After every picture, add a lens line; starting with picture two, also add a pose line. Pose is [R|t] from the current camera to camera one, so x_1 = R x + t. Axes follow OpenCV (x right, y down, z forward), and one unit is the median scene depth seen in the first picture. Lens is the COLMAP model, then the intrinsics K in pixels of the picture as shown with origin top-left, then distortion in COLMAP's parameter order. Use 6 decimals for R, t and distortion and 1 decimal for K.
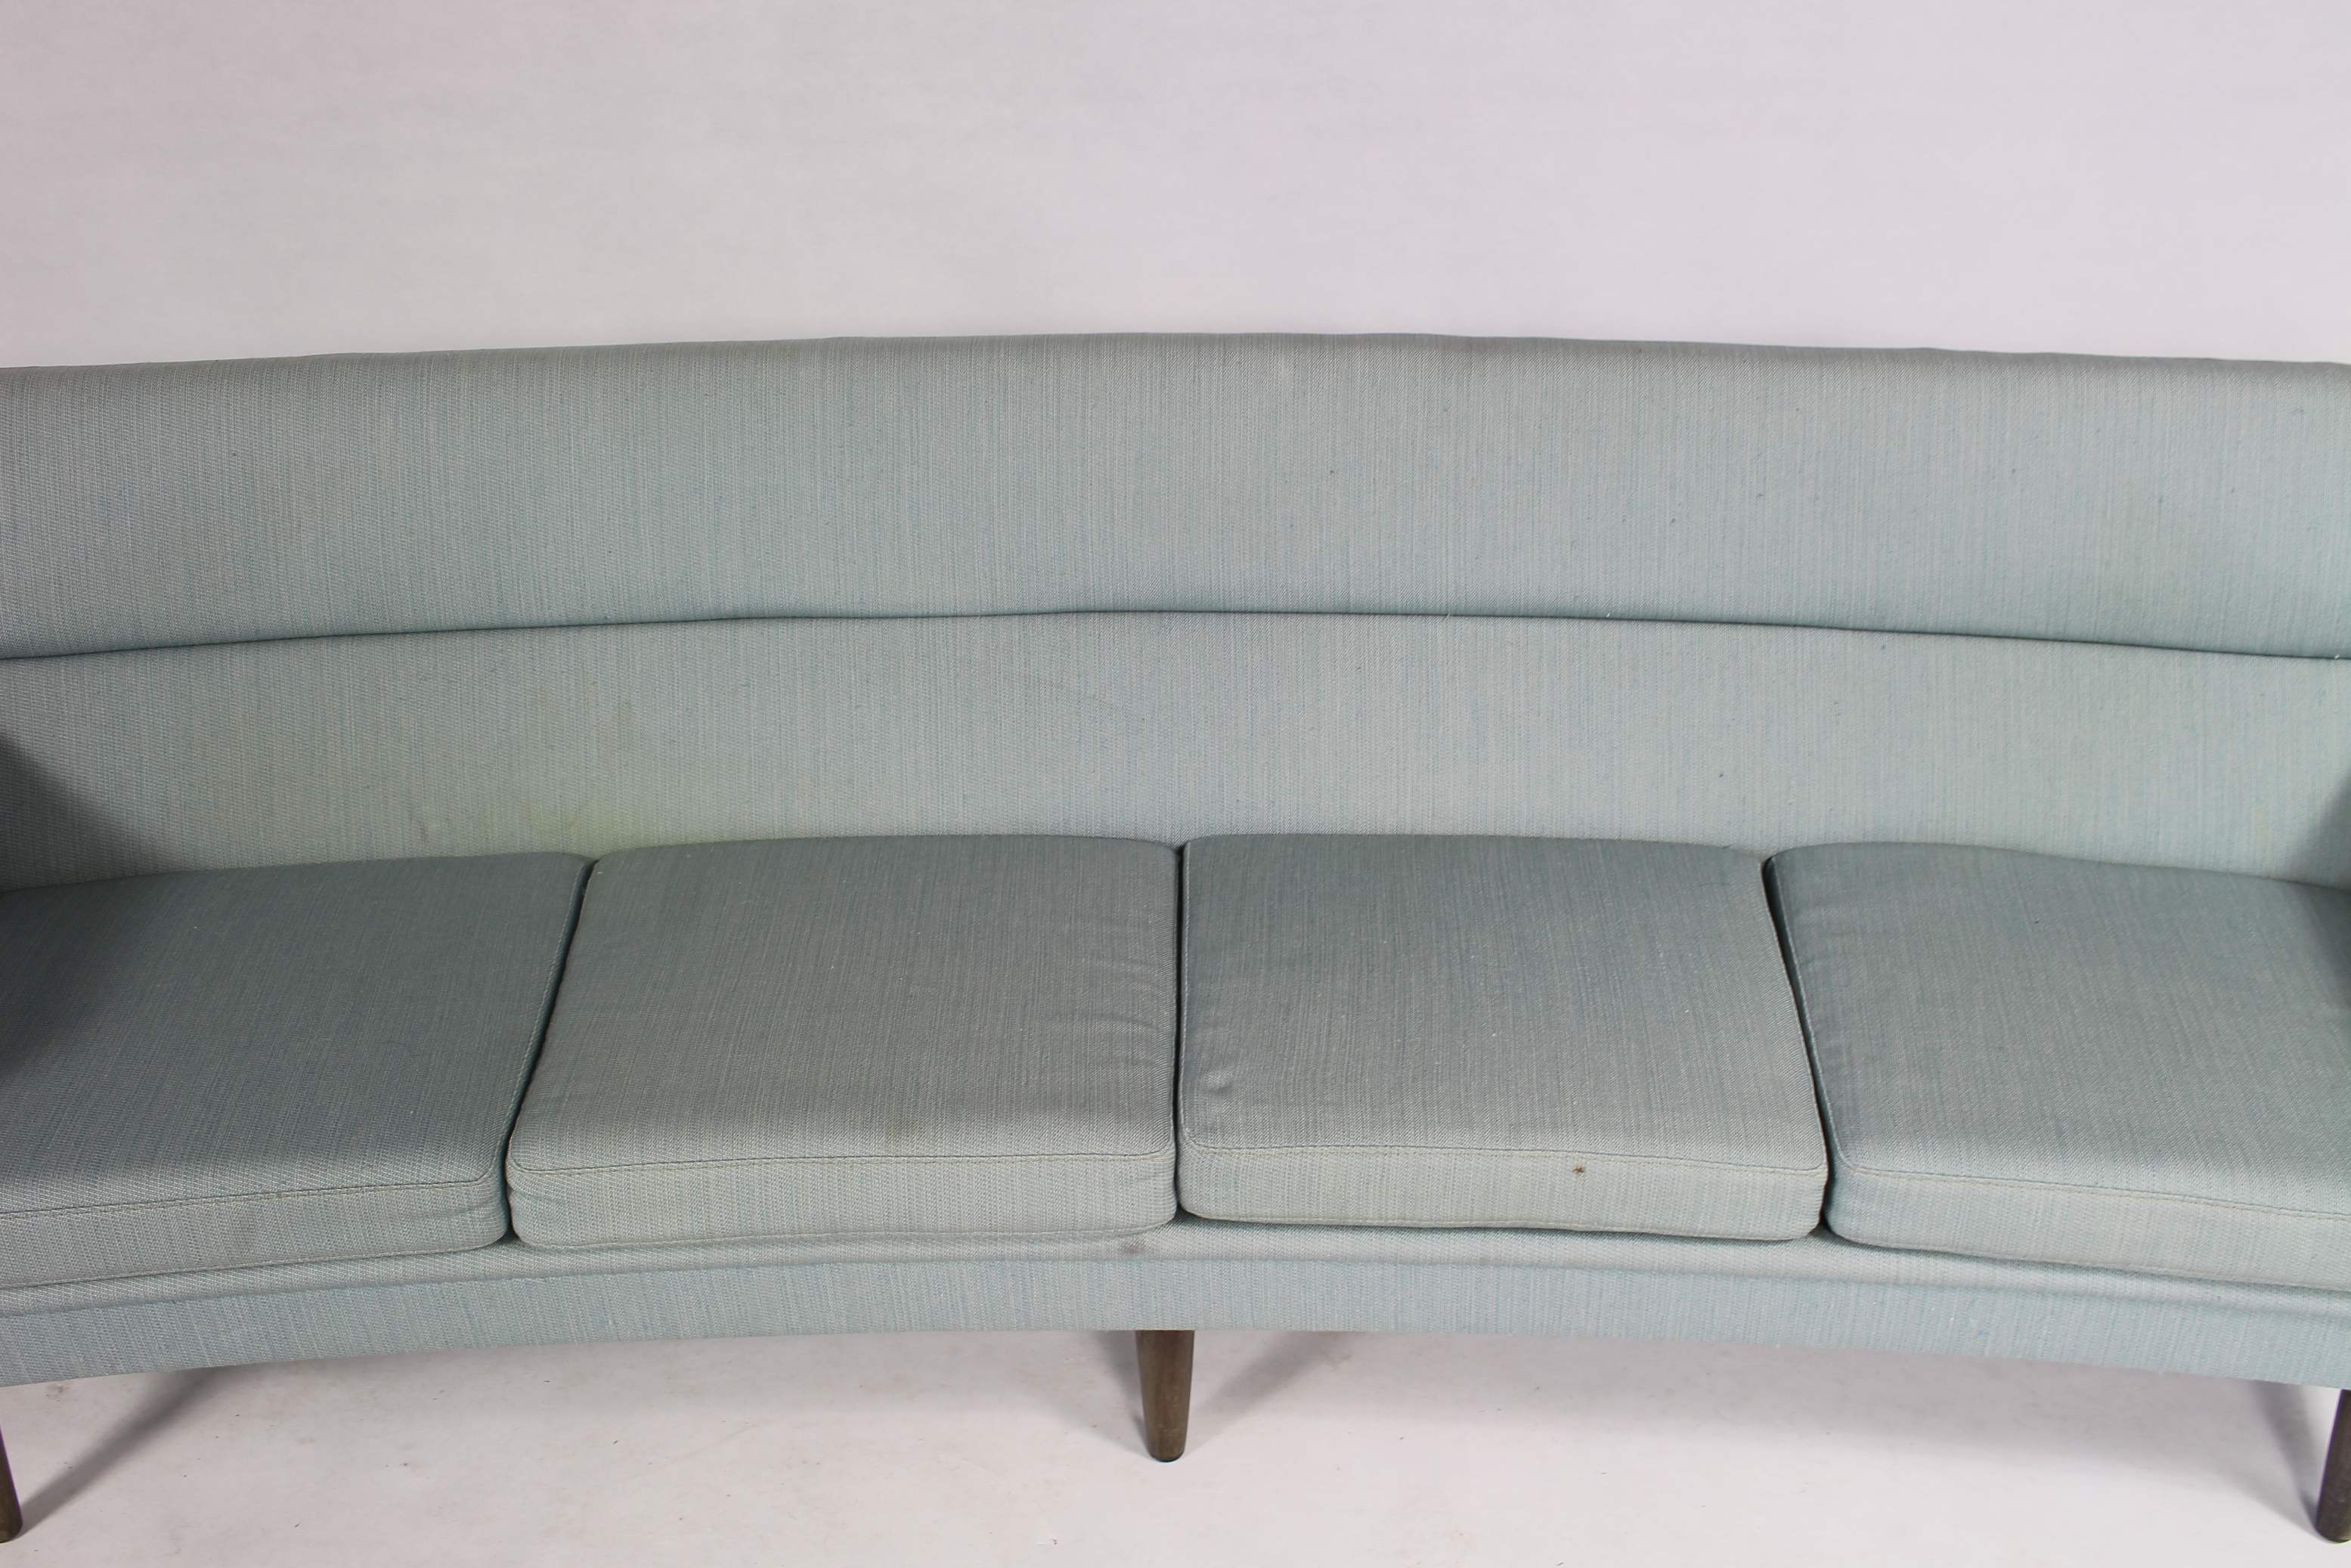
lens RADIAL K [[2237.7, 0, 1179.9], [0, 2237.7, 800.3], [0, 0, 1]] dist [-0.103074, 0.000000]
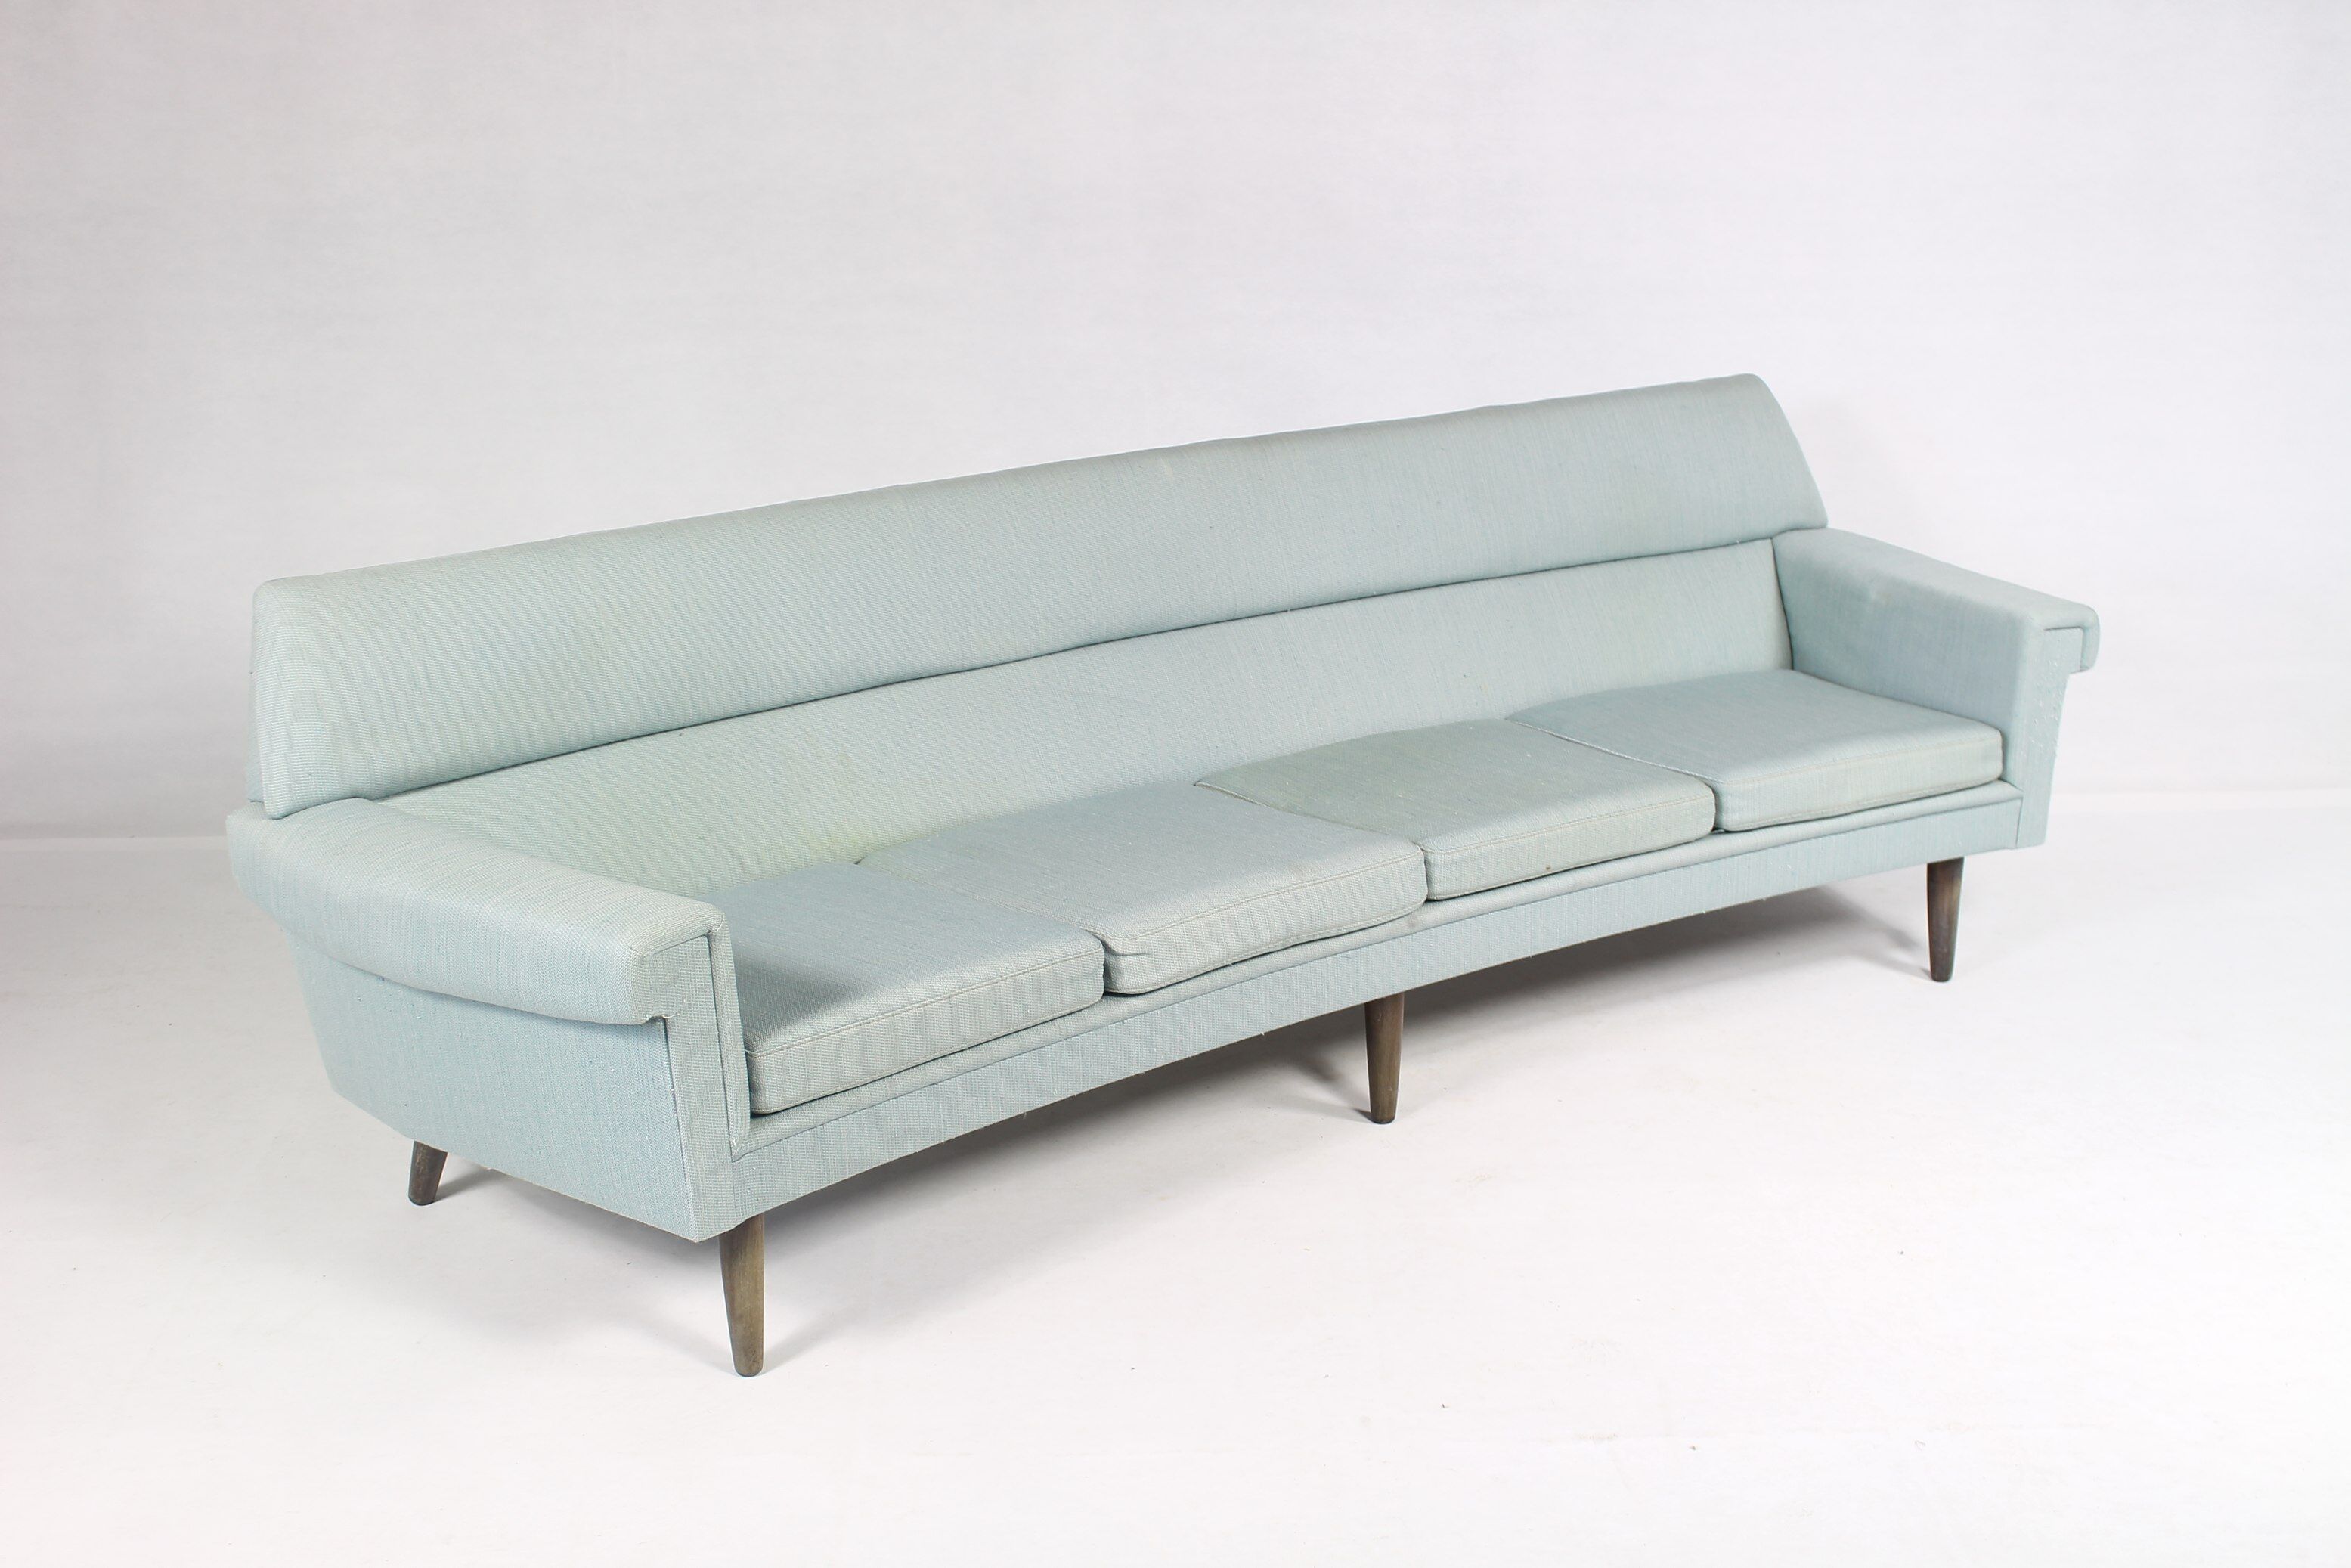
lens RADIAL K [[2867.1, 0, 1187.4], [0, 2867.1, 765.2], [0, 0, 1]] dist [-0.091964, 0.000000]
pose [[0.803439, -0.170519, 0.570446, -1.107754], [0.302619, 0.942077, -0.144614, 0.287968], [-0.512745, 0.288816, 0.808504, -0.532150]]
